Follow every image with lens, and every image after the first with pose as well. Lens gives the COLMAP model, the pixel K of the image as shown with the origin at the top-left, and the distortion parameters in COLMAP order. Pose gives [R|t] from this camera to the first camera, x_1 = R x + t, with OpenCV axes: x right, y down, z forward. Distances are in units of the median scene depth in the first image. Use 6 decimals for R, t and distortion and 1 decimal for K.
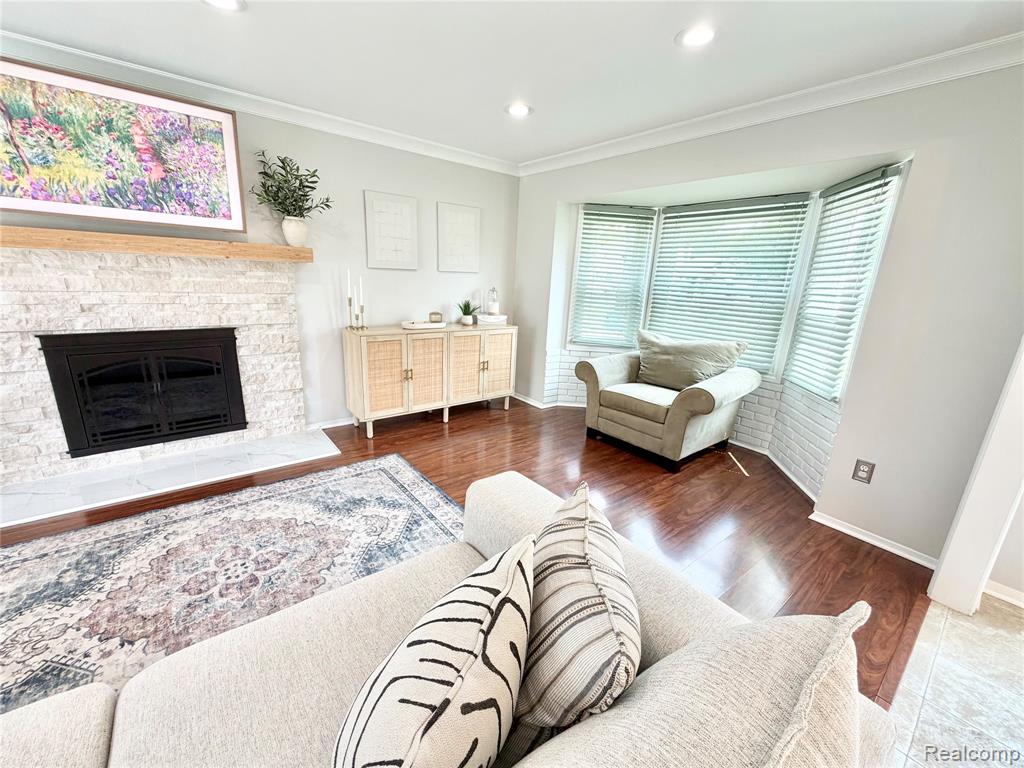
lens RADIAL K [[411.8, 0, 509.1], [0, 411.8, 385.7], [0, 0, 1]] dist [0.000907, -0.000055]
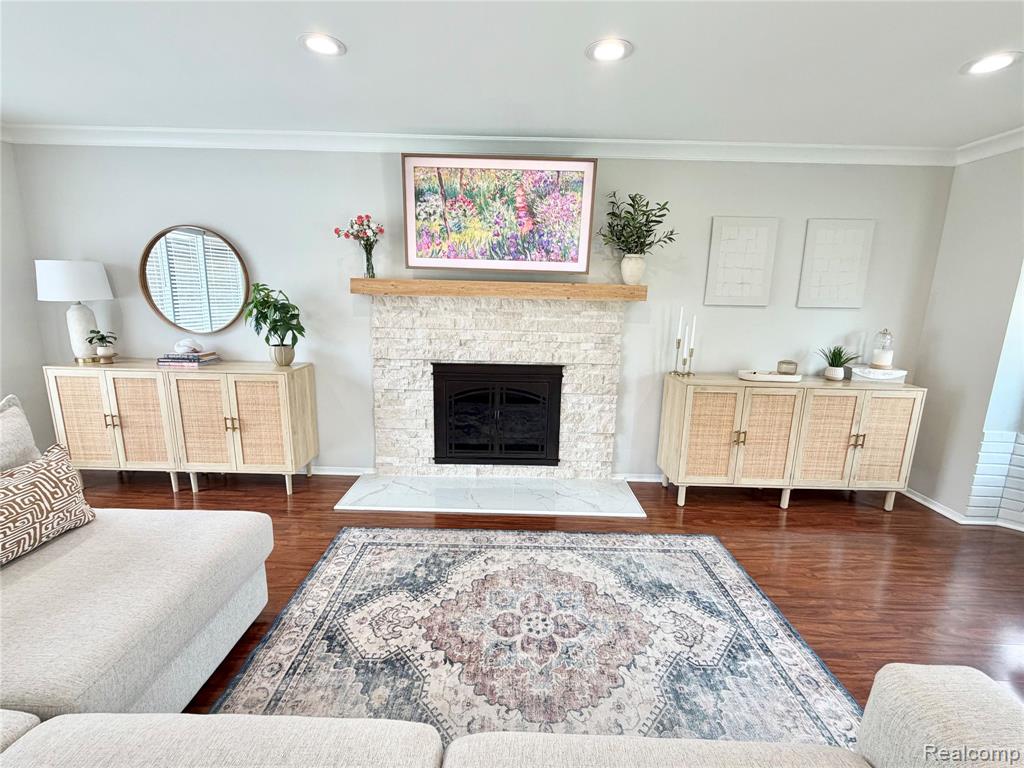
lens RADIAL K [[464.2, 0, 511.8], [0, 464.2, 389.5], [0, 0, 1]] dist [0.001515, 0.000075]
pose [[0.782242, 0.097628, -0.615277, -0.065026], [-0.152119, 0.987681, -0.036681, -0.025058], [0.604116, 0.122289, 0.787457, 0.033997]]
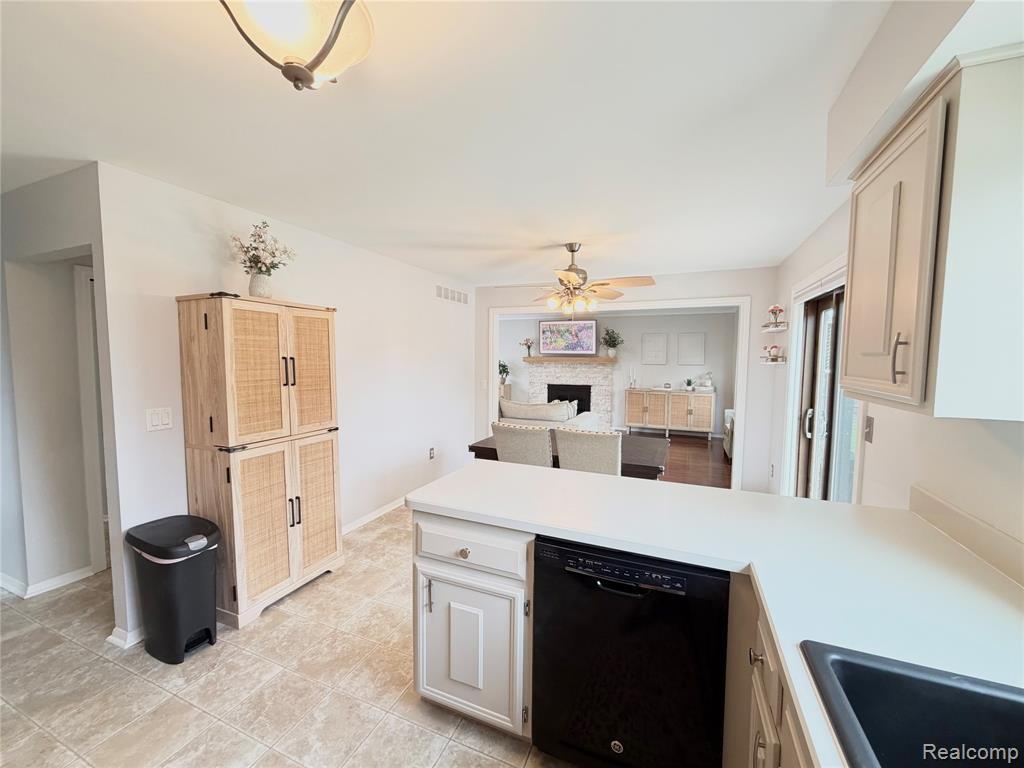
lens RADIAL K [[411.8, 0, 509.1], [0, 411.8, 385.7], [0, 0, 1]] dist [0.000907, -0.000055]
pose [[0.474279, 0.017788, -0.880195, 1.890023], [-0.218693, 0.970838, -0.098220, 0.318574], [0.852779, 0.239076, 0.464338, -0.985324]]
